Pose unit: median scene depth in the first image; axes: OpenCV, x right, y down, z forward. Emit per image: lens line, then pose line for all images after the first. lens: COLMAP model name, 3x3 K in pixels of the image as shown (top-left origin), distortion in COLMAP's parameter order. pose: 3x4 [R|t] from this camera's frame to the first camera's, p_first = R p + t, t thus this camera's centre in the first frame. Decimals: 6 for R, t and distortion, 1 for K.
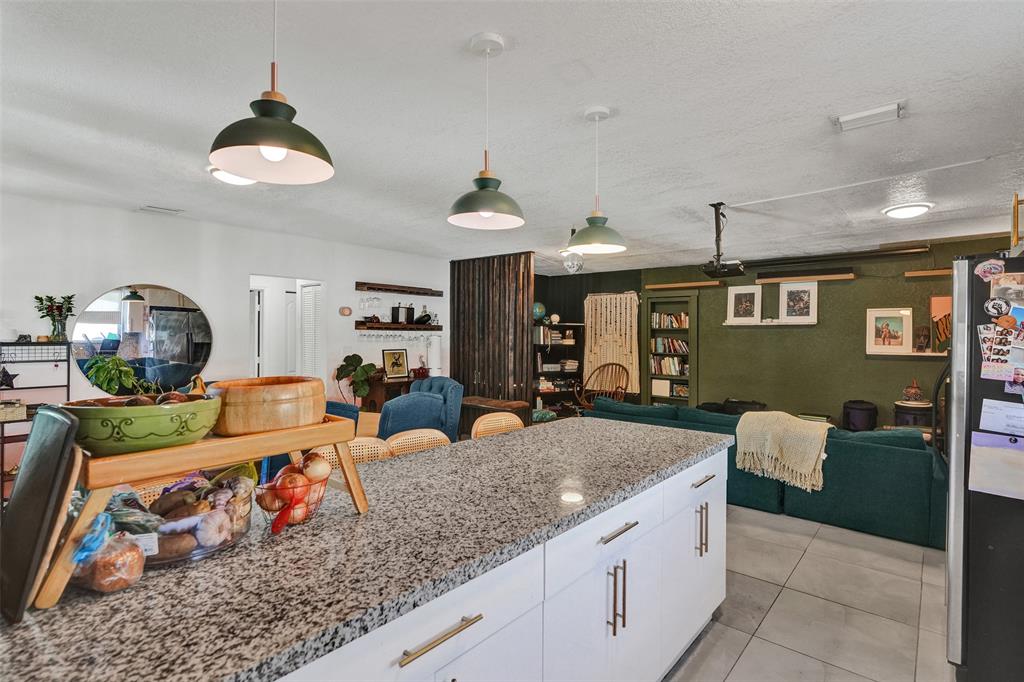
lens RADIAL K [[500.0, 0, 512.4], [0, 500.0, 336.9], [0, 0, 1]] dist [-0.003826, -0.000233]
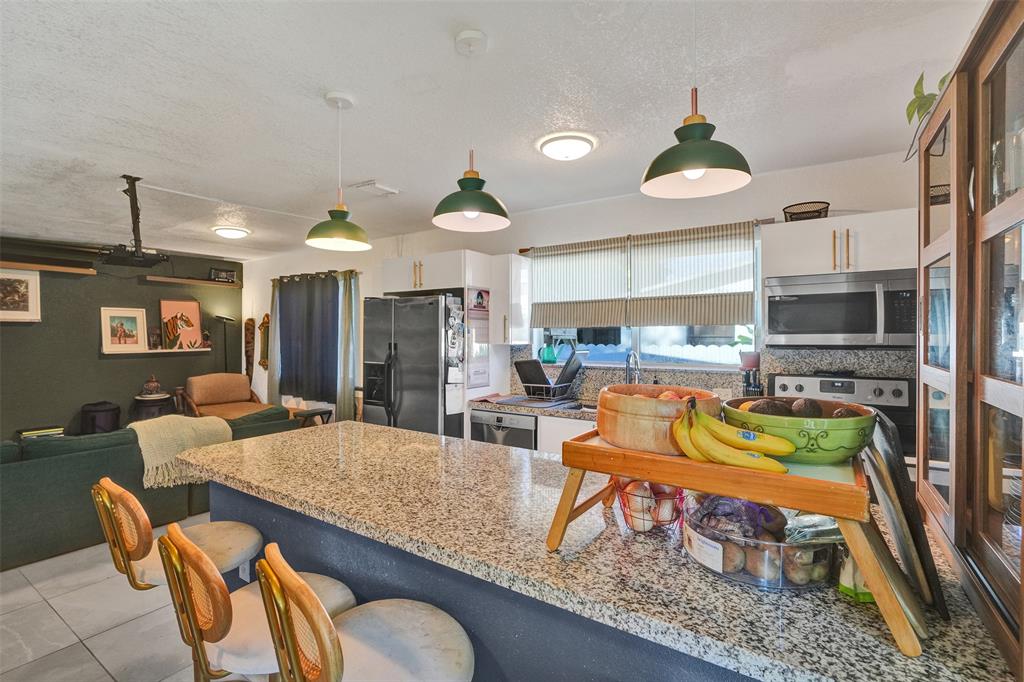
lens RADIAL K [[474.7, 0, 512.1], [0, 474.7, 340.1], [0, 0, 1]] dist [-0.003894, -0.000187]
pose [[-0.130544, -0.016337, 0.991308, -0.326674], [0.004759, 0.999842, 0.017104, -0.004552], [-0.991431, 0.006951, -0.130446, 0.344510]]
